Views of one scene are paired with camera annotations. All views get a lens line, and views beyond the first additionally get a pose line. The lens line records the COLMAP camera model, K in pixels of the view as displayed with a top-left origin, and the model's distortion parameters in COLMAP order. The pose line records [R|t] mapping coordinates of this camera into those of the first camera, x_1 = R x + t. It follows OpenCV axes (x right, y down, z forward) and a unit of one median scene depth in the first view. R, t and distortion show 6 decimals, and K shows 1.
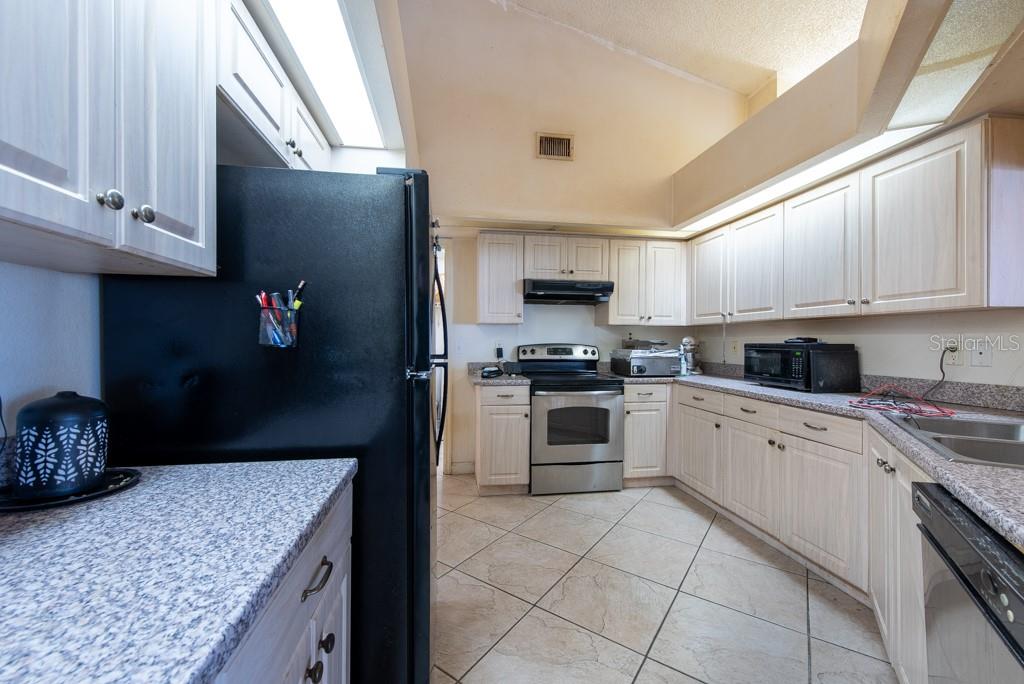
lens RADIAL K [[406.2, 0, 513.2], [0, 406.2, 344.0], [0, 0, 1]] dist [0.014654, -0.003166]
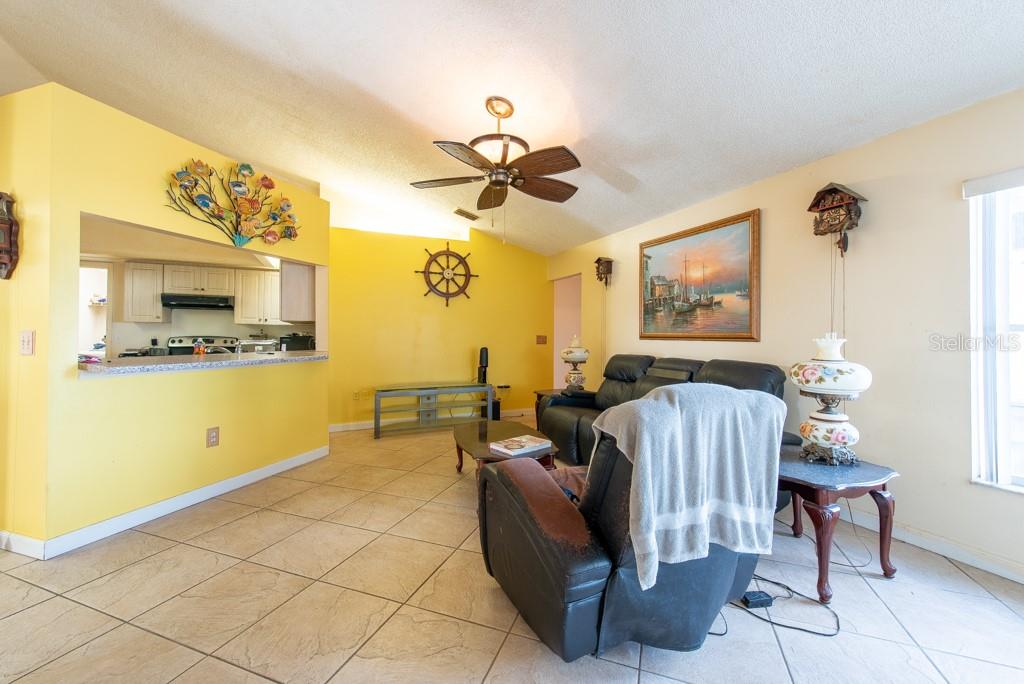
lens RADIAL K [[406.2, 0, 506.5], [0, 406.2, 331.2], [0, 0, 1]] dist [0.014654, -0.003166]
pose [[0.966804, 0.008102, 0.255392, 1.102787], [-0.003343, 0.999813, -0.019060, 0.007902], [-0.255499, 0.017574, 0.966650, -1.009060]]
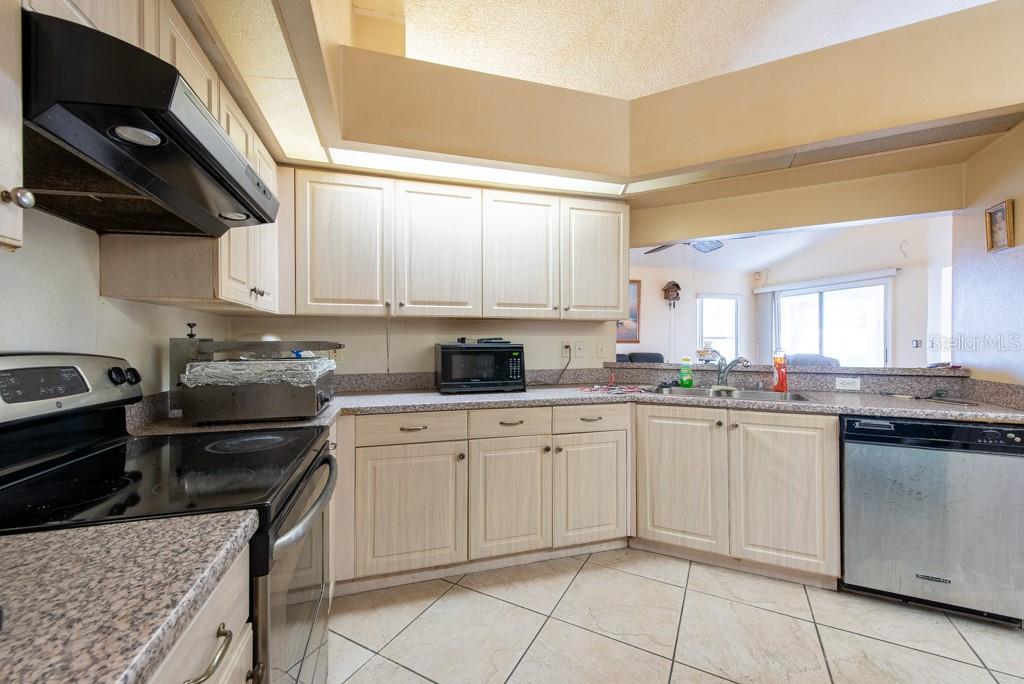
lens RADIAL K [[406.2, 0, 508.5], [0, 406.2, 343.6], [0, 0, 1]] dist [0.014654, -0.003166]
pose [[-0.126130, -0.005620, 0.991998, -0.243662], [0.008760, 0.999939, 0.006779, -0.007256], [-0.991975, 0.009545, -0.126073, 1.033340]]
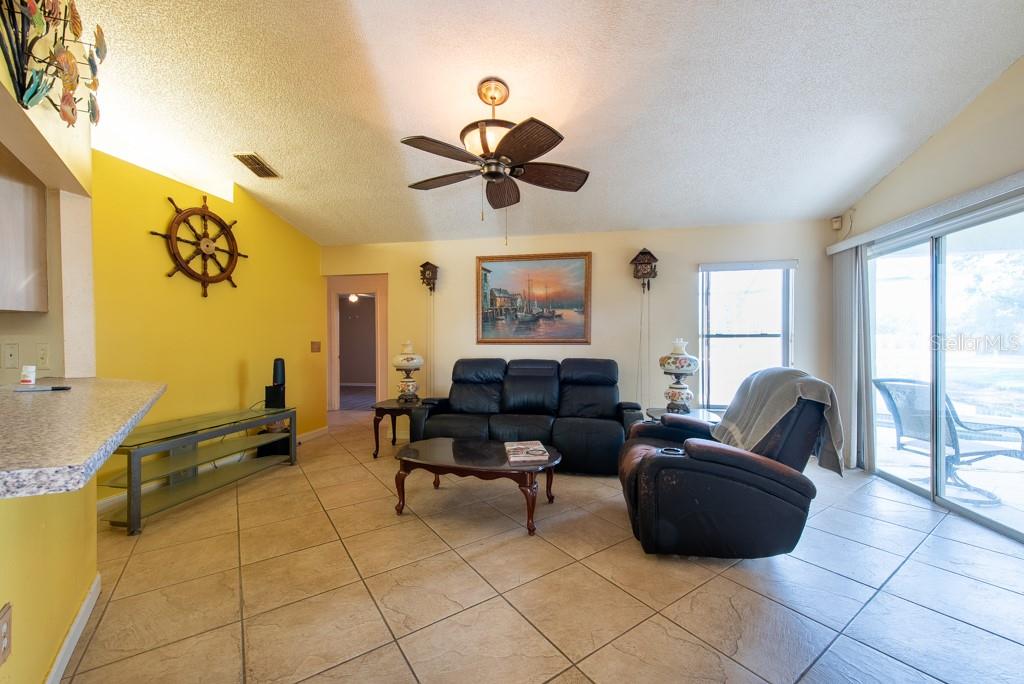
lens RADIAL K [[406.2, 0, 505.3], [0, 406.2, 345.0], [0, 0, 1]] dist [0.014654, -0.003166]
pose [[0.335166, -0.007942, 0.942126, 0.403093], [0.010414, 0.999935, 0.004725, 0.003819], [-0.942102, 0.008228, 0.335226, -0.295721]]
